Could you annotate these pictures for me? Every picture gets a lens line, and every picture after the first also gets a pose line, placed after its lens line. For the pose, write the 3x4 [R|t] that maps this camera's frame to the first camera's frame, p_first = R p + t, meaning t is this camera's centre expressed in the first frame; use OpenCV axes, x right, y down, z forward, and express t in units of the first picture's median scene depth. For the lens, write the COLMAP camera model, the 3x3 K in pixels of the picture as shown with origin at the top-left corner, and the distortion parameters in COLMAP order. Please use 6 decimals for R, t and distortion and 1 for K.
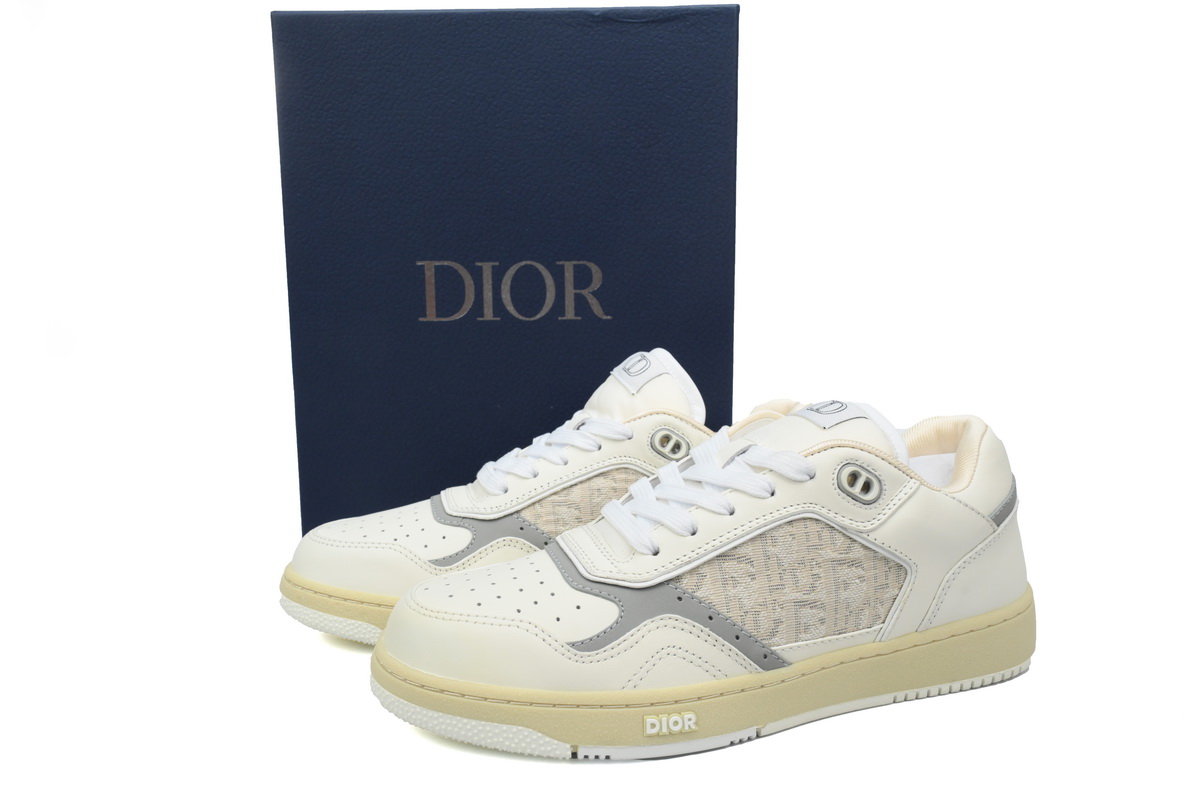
lens RADIAL K [[803.8, 0, 600.0], [0, 803.8, 400.0], [0, 0, 1]] dist [0.038406, 0.000702]
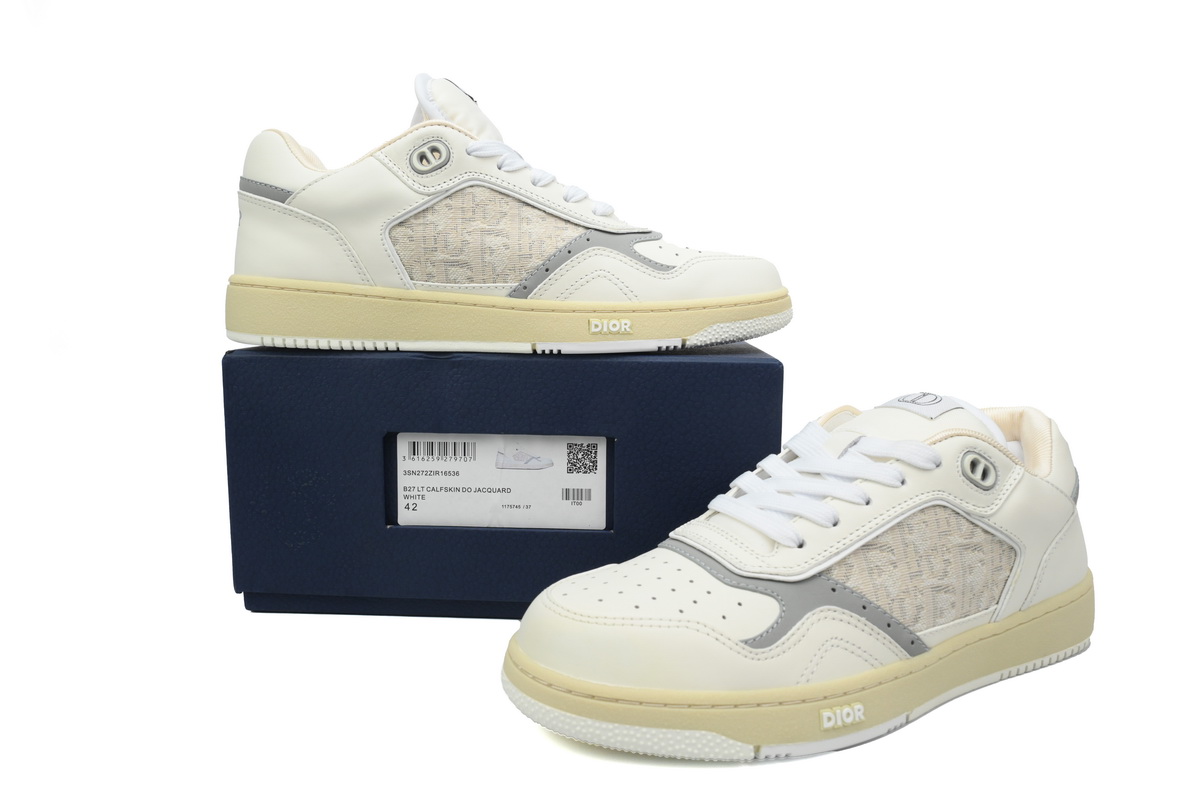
lens RADIAL K [[803.8, 0, 600.0], [0, 803.8, 400.0], [0, 0, 1]] dist [0.038406, 0.000702]
pose [[0.981122, -0.009349, 0.193162, -0.368888], [0.011367, 0.999892, -0.009344, 0.017741], [-0.193054, 0.011364, 0.981122, 0.072662]]
